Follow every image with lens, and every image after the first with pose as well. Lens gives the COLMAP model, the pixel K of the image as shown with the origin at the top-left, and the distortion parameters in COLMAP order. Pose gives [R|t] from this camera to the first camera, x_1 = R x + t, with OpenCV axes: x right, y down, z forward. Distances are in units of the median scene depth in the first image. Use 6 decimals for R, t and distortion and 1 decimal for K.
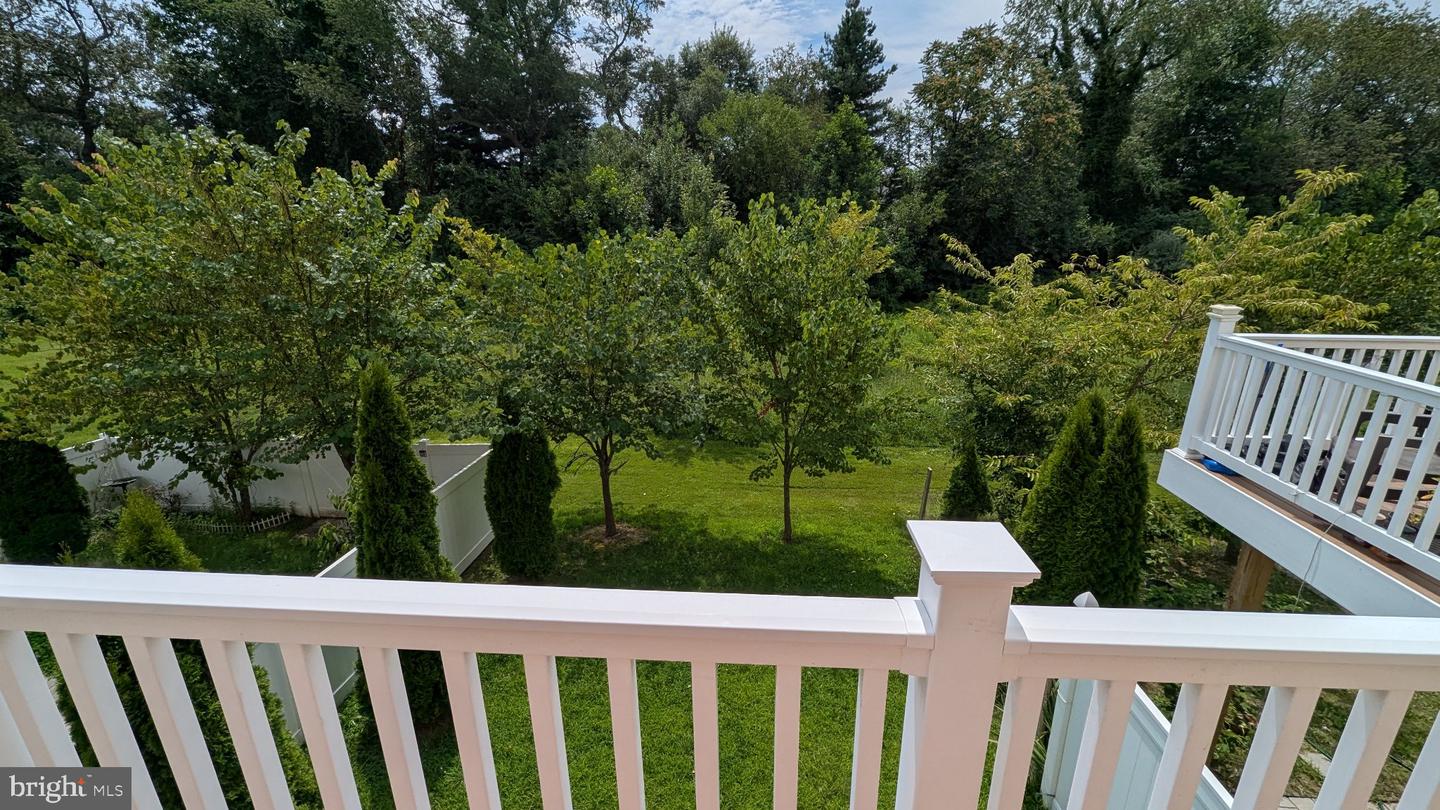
lens RADIAL K [[574.6, 0, 720.0], [0, 574.6, 405.0], [0, 0, 1]] dist [0.011048, 0.000118]
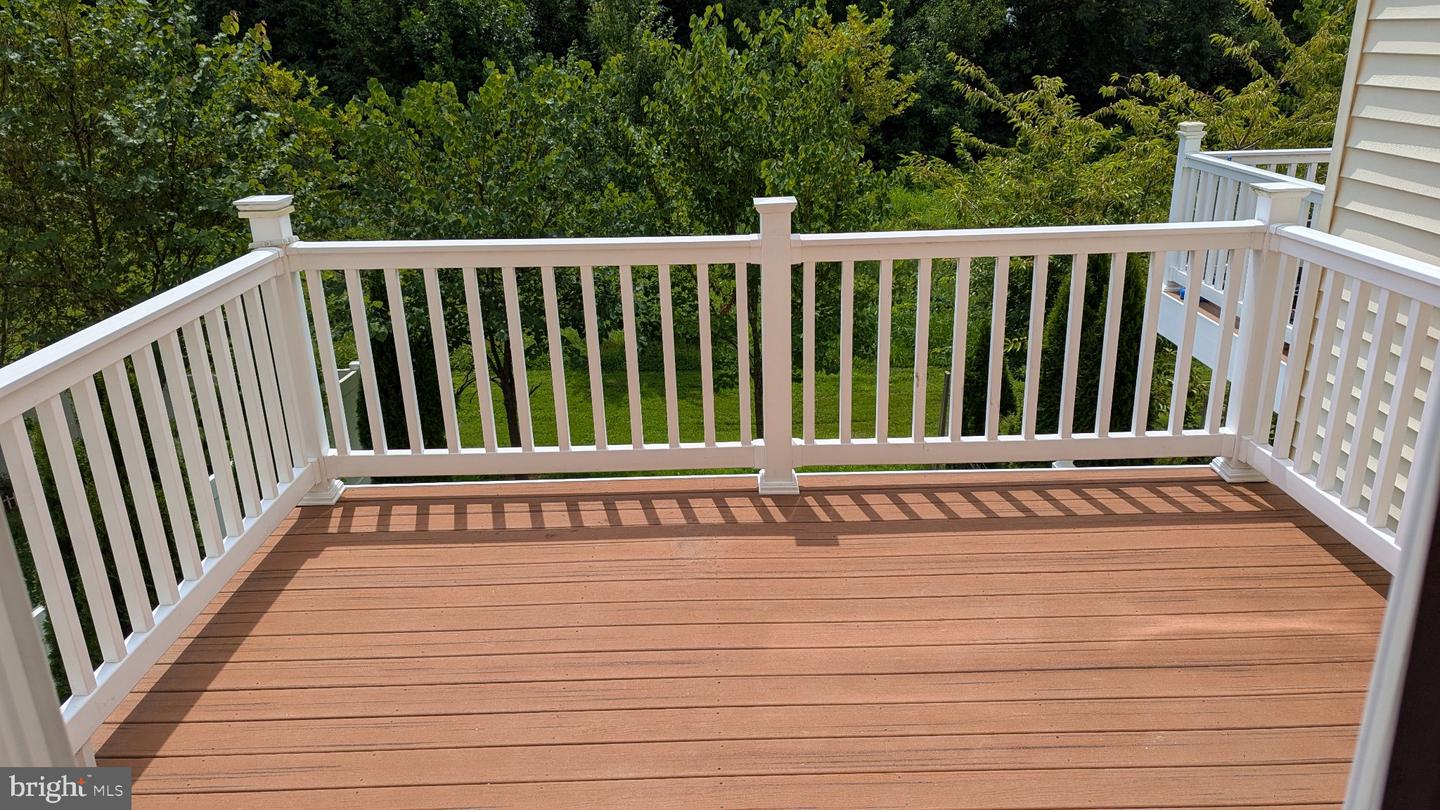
lens RADIAL K [[1034.7, 0, 713.0], [0, 1034.7, 407.9], [0, 0, 1]] dist [0.074393, -0.064668]
pose [[0.997791, -0.045704, 0.048215, -0.008294], [0.044058, 0.998427, 0.034673, 0.106324], [-0.049724, -0.032472, 0.998235, -0.369213]]
